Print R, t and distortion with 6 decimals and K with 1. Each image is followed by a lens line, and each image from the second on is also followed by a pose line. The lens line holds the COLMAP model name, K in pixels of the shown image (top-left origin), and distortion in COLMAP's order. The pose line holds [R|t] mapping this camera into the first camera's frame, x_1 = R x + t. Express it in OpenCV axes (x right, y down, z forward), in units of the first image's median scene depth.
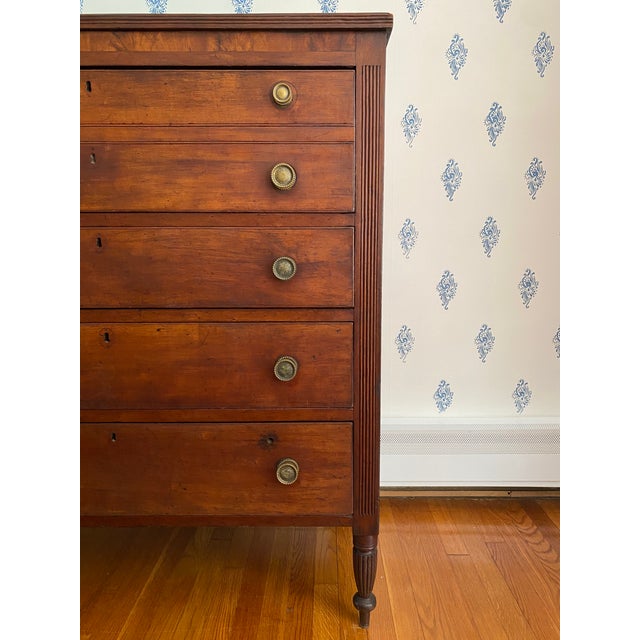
lens RADIAL K [[493.4, 0, 322.1], [0, 493.4, 319.1], [0, 0, 1]] dist [0.007883, -0.006774]
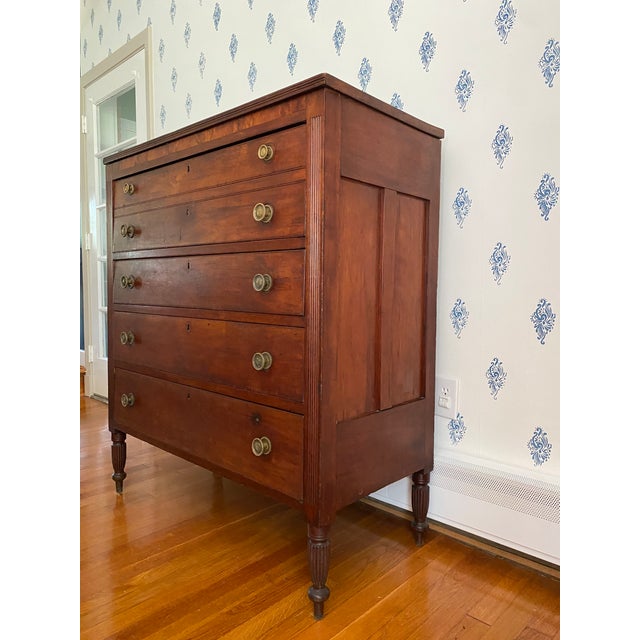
lens RADIAL K [[490.9, 0, 319.1], [0, 490.9, 313.4], [0, 0, 1]] dist [0.031865, -0.031003]
pose [[0.734609, 0.045452, -0.676967, 0.908728], [-0.114395, 0.991767, -0.057547, 0.035889], [0.668778, 0.119716, 0.733760, 0.160758]]
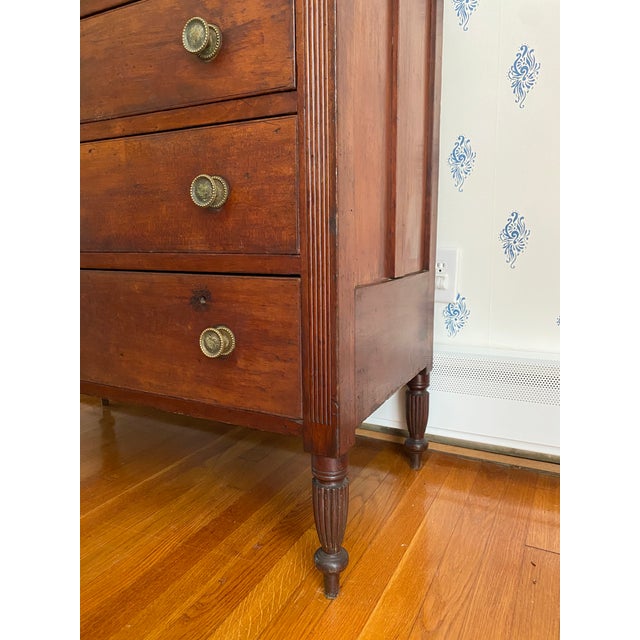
lens RADIAL K [[493.4, 0, 322.1], [0, 493.4, 319.1], [0, 0, 1]] dist [0.007883, -0.006774]
pose [[0.893673, 0.068058, -0.443528, 0.408883], [-0.060219, 0.997680, 0.031755, 0.258510], [0.444661, -0.001669, 0.895698, 0.448720]]
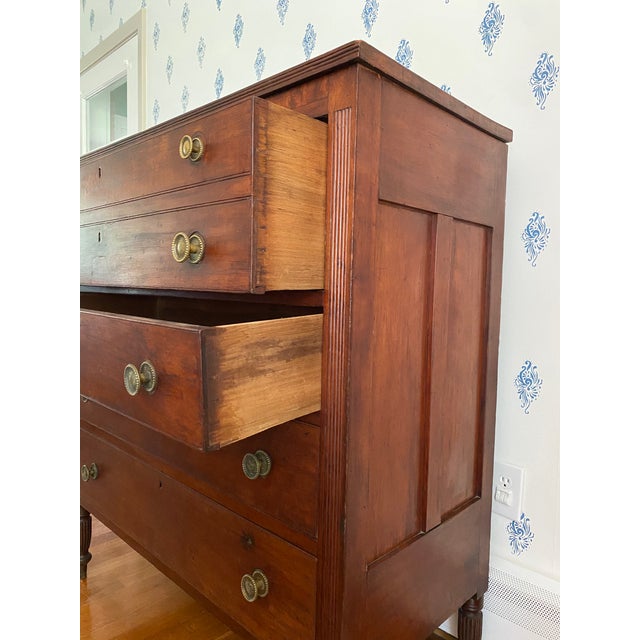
lens RADIAL K [[493.4, 0, 322.1], [0, 493.4, 319.1], [0, 0, 1]] dist [0.007883, -0.006774]
pose [[0.722621, 0.063796, -0.688295, 0.610699], [-0.132700, 0.990015, -0.047557, -0.131959], [0.678388, 0.125702, 0.723871, 0.425969]]
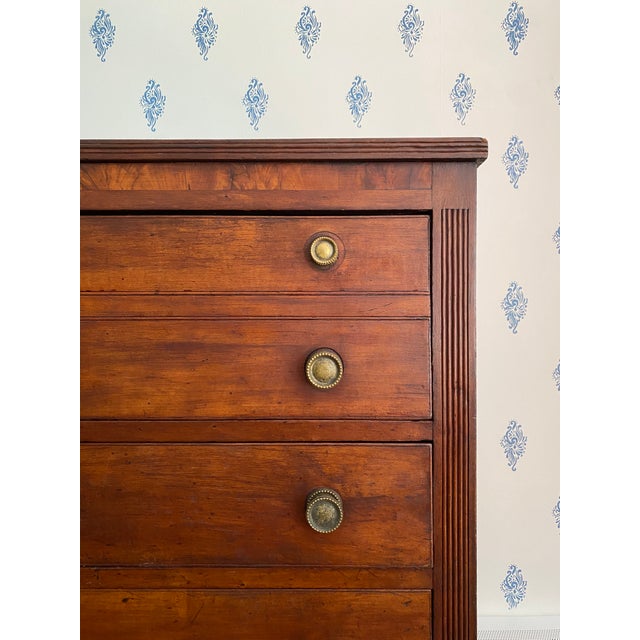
lens RADIAL K [[490.9, 0, 319.1], [0, 490.9, 313.4], [0, 0, 1]] dist [0.031865, -0.031003]
pose [[0.999955, 0.000748, -0.009423, -0.077602], [-0.001960, 0.991609, -0.129256, -0.271513], [0.009247, 0.129268, 0.991567, 0.331475]]
